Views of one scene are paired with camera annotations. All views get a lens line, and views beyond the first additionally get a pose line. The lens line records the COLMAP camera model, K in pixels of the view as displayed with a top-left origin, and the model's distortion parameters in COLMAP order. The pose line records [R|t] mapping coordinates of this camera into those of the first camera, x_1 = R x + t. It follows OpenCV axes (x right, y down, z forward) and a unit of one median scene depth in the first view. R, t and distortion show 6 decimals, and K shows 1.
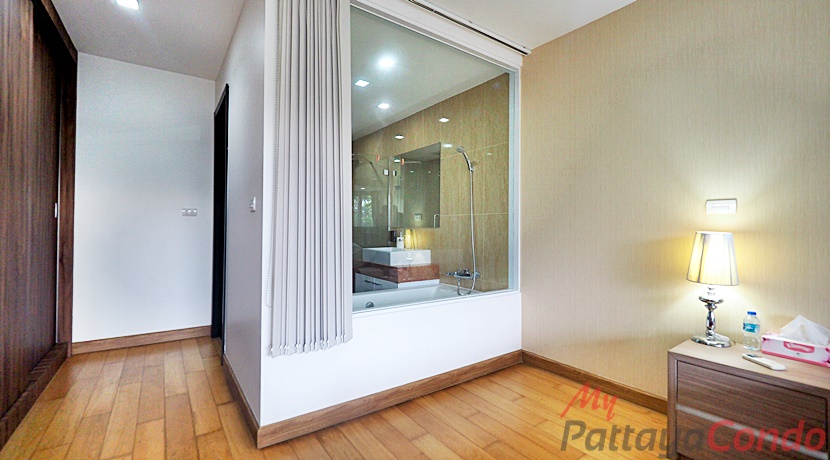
lens RADIAL K [[350.3, 0, 403.2], [0, 350.3, 227.5], [0, 0, 1]] dist [-0.002601, -0.000251]
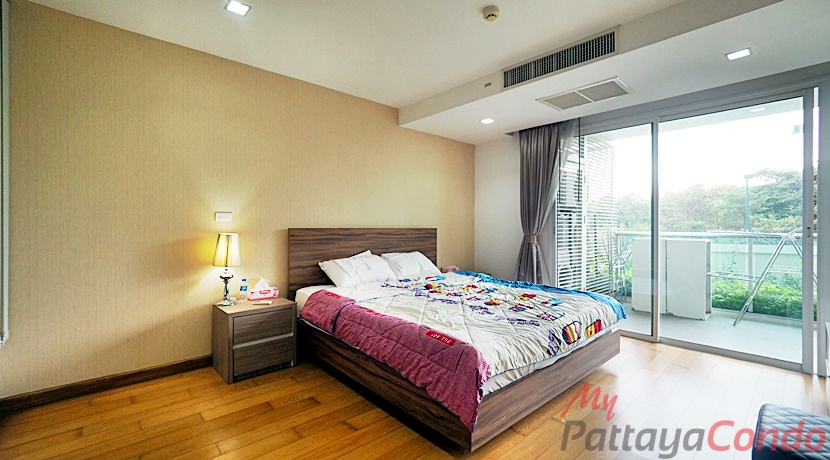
lens RADIAL K [[350.3, 0, 403.2], [0, 350.3, 227.5], [0, 0, 1]] dist [-0.002601, -0.000251]
pose [[-0.111698, -0.009138, 0.993700, -0.651985], [-0.006457, 0.999943, 0.008469, -0.027708], [-0.993721, -0.005470, -0.111751, 0.336912]]
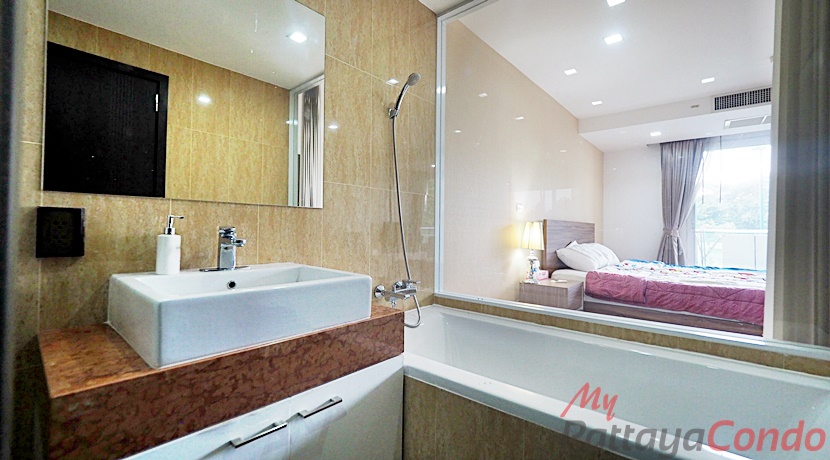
lens RADIAL K [[350.3, 0, 403.2], [0, 350.3, 227.5], [0, 0, 1]] dist [-0.002601, -0.000251]
pose [[-0.233851, -0.004991, 0.972260, -0.640209], [-0.019183, 0.999816, 0.000519, 0.045790], [-0.972083, -0.018529, -0.233904, 1.793718]]
